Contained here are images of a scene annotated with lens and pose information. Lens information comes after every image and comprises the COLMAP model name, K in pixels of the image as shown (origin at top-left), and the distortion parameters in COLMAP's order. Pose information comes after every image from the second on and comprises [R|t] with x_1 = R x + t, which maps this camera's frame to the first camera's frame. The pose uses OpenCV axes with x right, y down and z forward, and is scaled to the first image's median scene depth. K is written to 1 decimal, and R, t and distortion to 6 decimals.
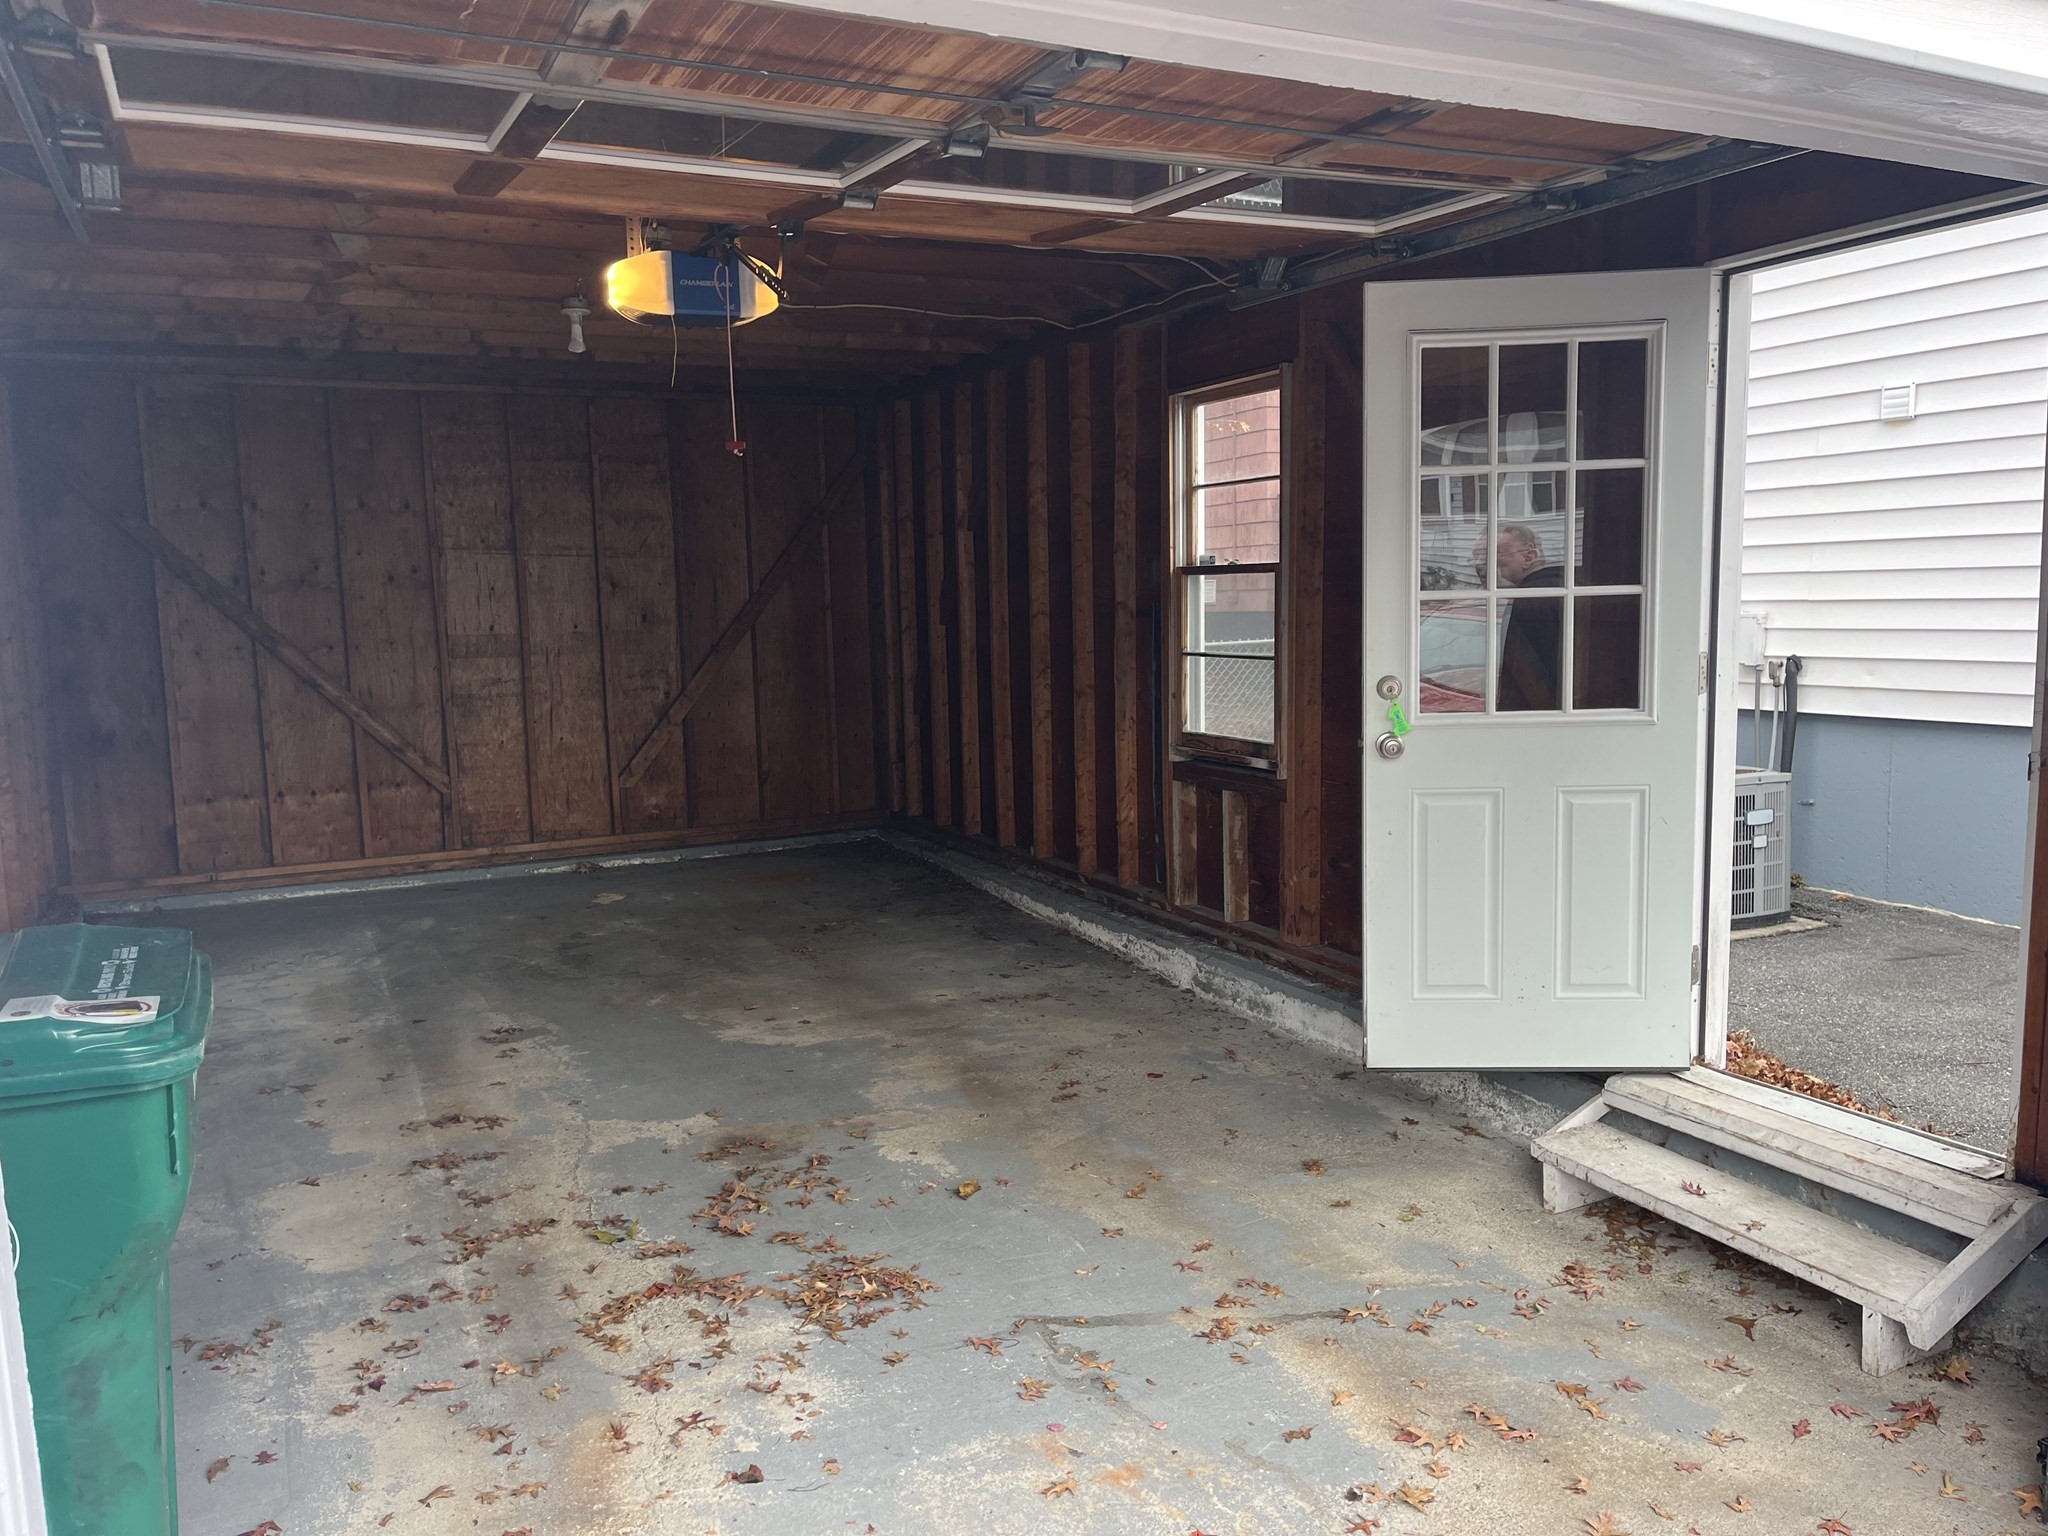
lens RADIAL K [[1549.5, 0, 1030.0], [0, 1549.5, 765.2], [0, 0, 1]] dist [0.045449, -0.046230]
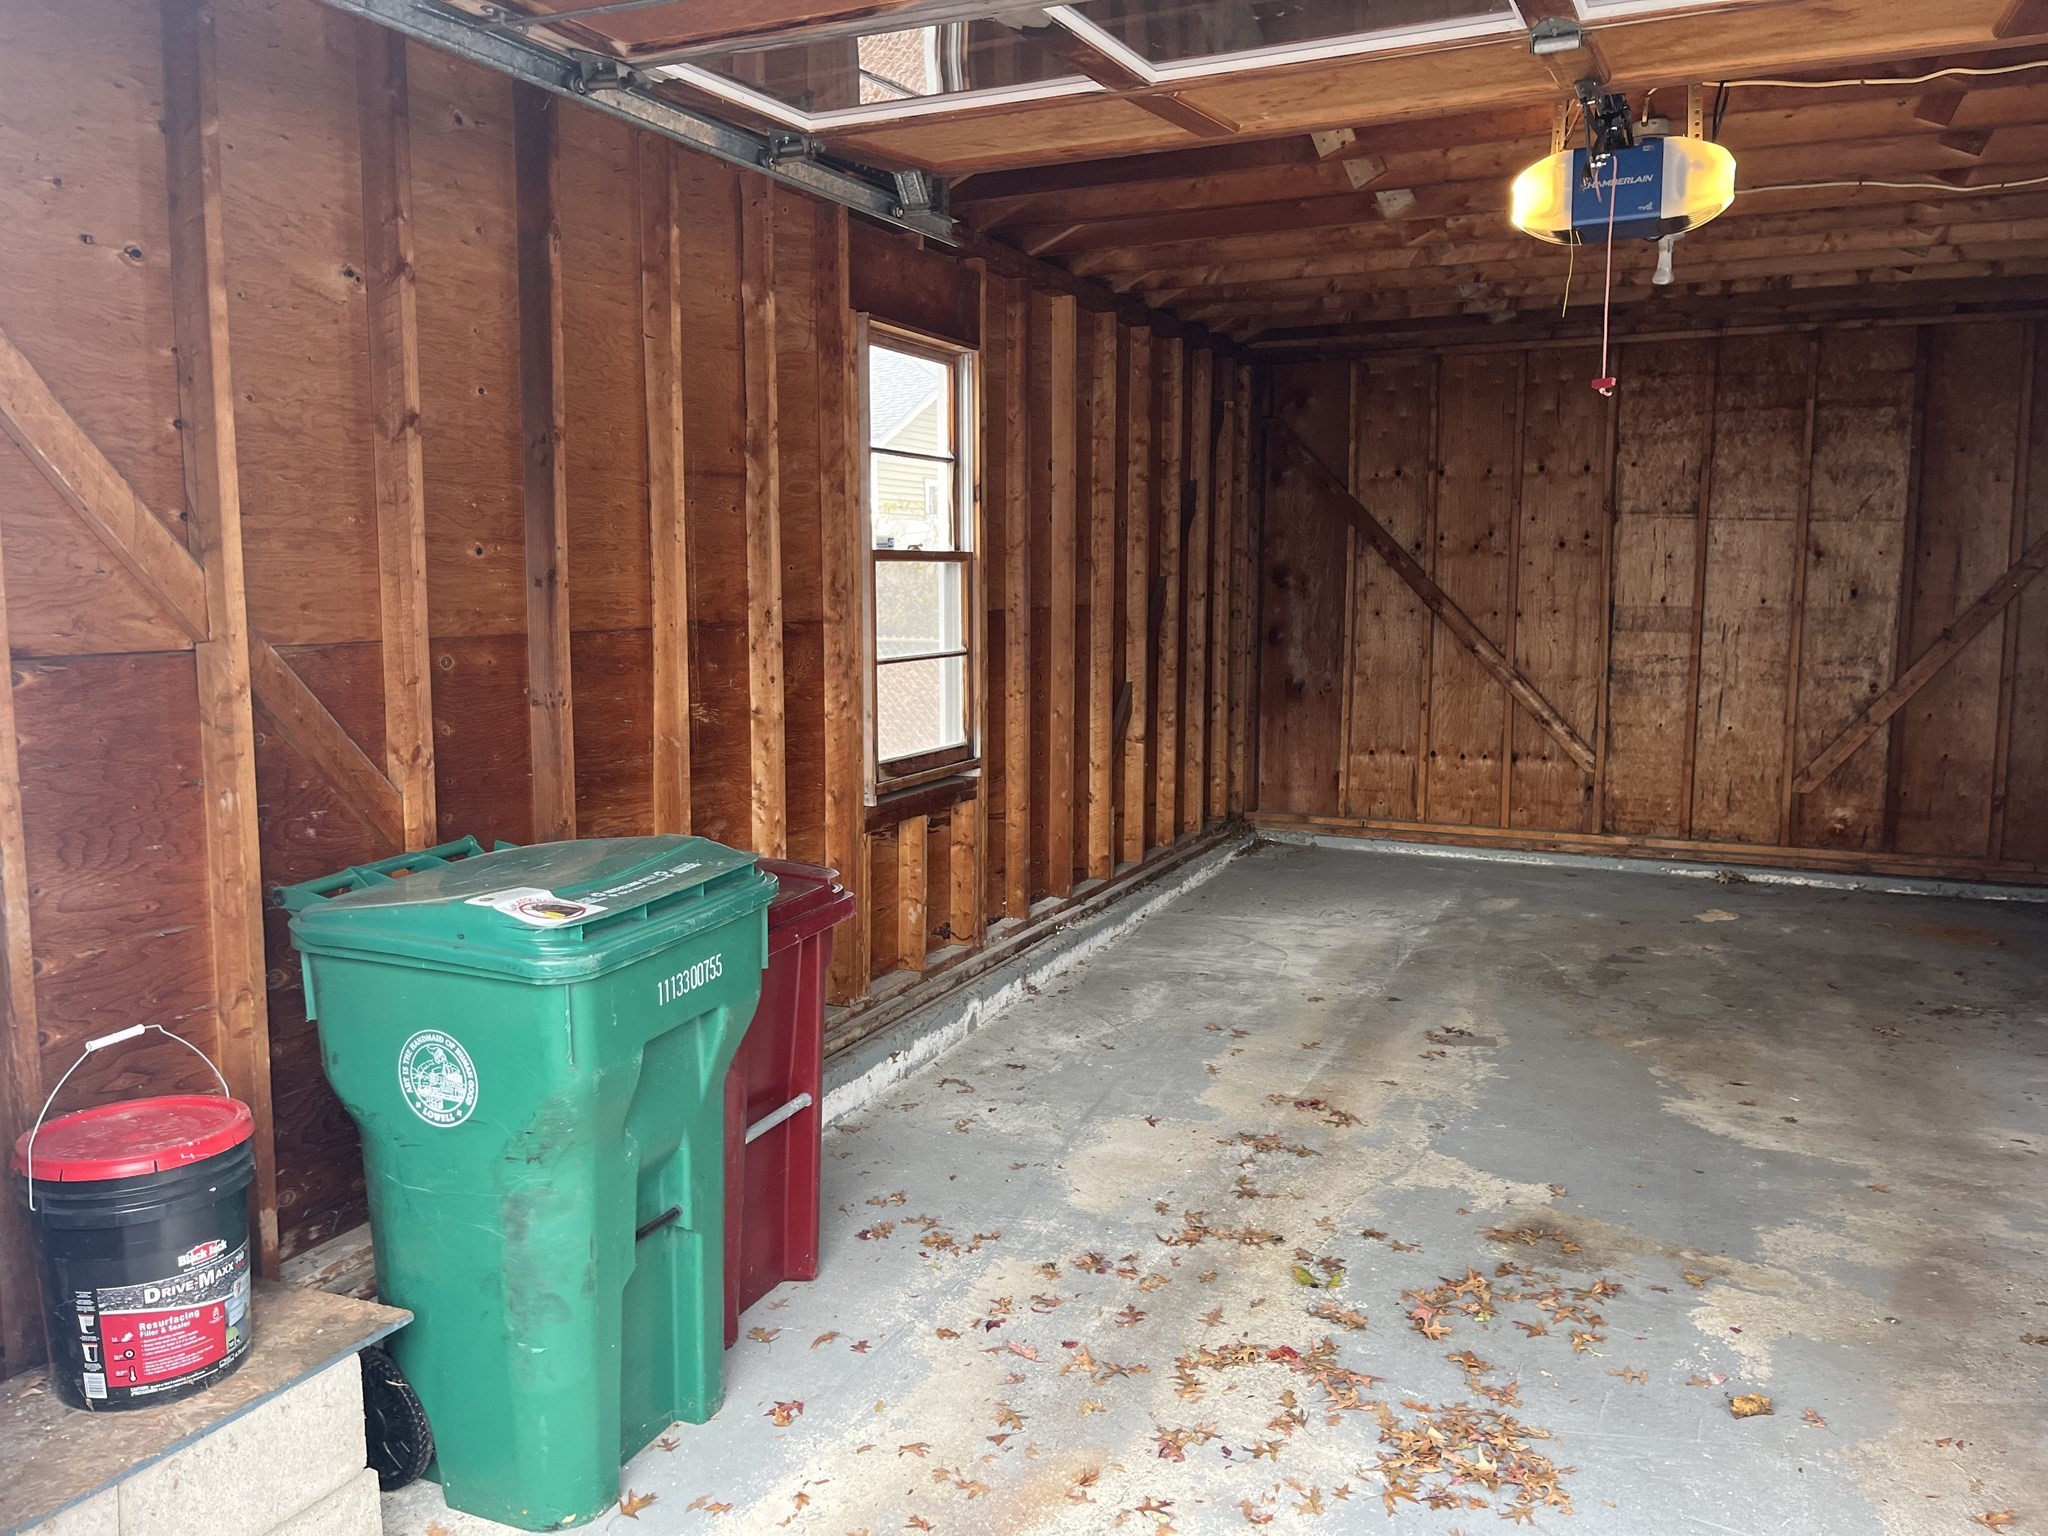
lens RADIAL K [[1549.5, 0, 1019.8], [0, 1549.5, 765.8], [0, 0, 1]] dist [0.045449, -0.046230]
pose [[0.626273, 0.121038, -0.770151, 0.205356], [-0.102468, 0.992084, 0.072591, -0.029587], [0.772841, 0.033454, 0.633718, 0.205508]]
